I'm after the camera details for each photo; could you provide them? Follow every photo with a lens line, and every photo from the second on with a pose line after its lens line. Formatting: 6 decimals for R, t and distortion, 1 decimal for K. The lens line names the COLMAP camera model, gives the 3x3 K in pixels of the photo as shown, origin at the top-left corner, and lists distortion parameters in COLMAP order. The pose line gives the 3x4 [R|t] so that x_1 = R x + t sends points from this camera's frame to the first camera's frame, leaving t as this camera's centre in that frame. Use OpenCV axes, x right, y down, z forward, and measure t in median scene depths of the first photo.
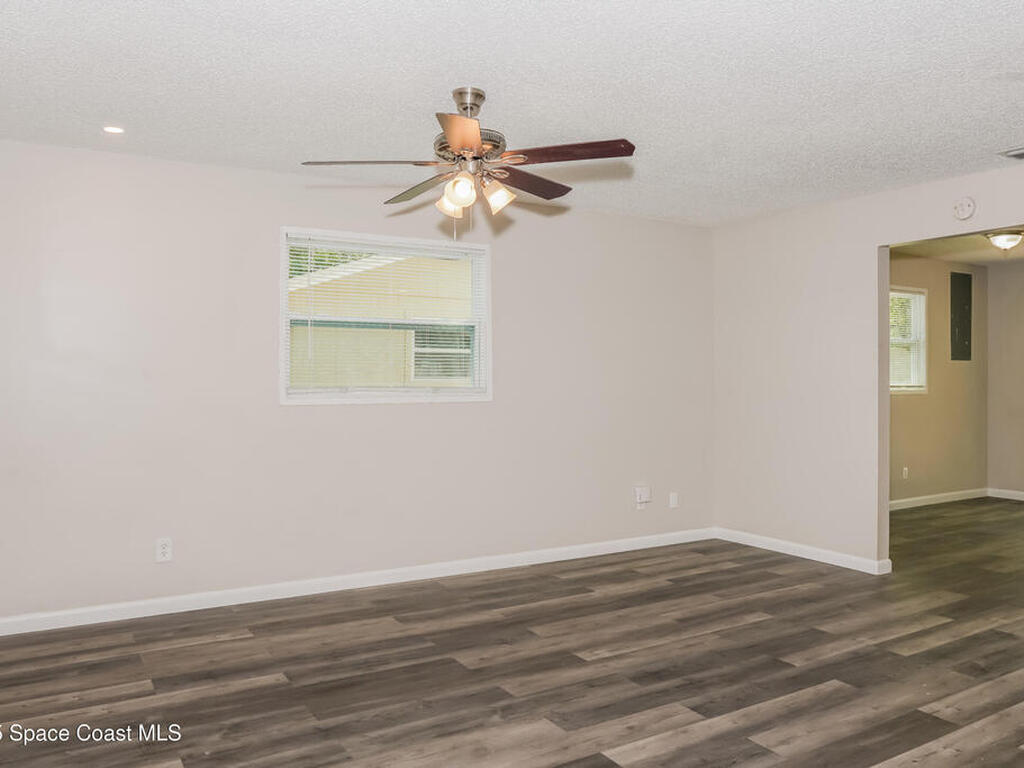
lens RADIAL K [[829.8, 0, 510.3], [0, 829.8, 380.9], [0, 0, 1]] dist [-0.009105, 0.001655]
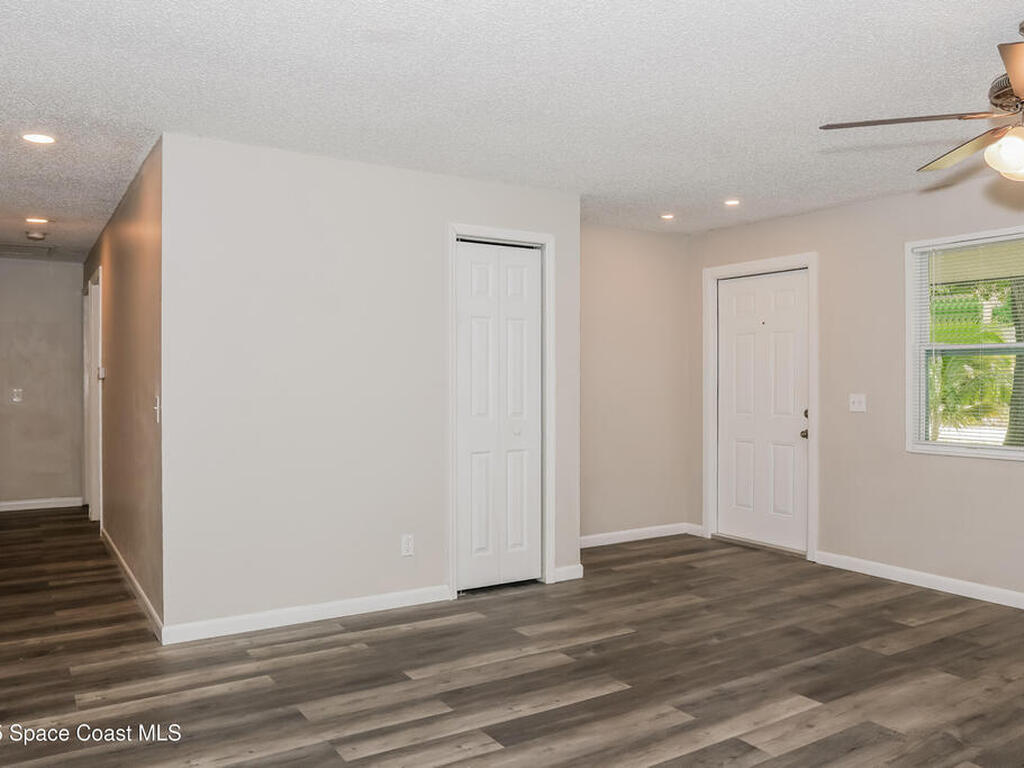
lens RADIAL K [[829.8, 0, 510.3], [0, 829.8, 380.9], [0, 0, 1]] dist [-0.009105, 0.001655]
pose [[-0.999562, -0.006840, -0.028779, 0.532289], [-0.007036, 0.999953, 0.006716, -0.004658], [0.028731, 0.006916, -0.999563, 1.958840]]
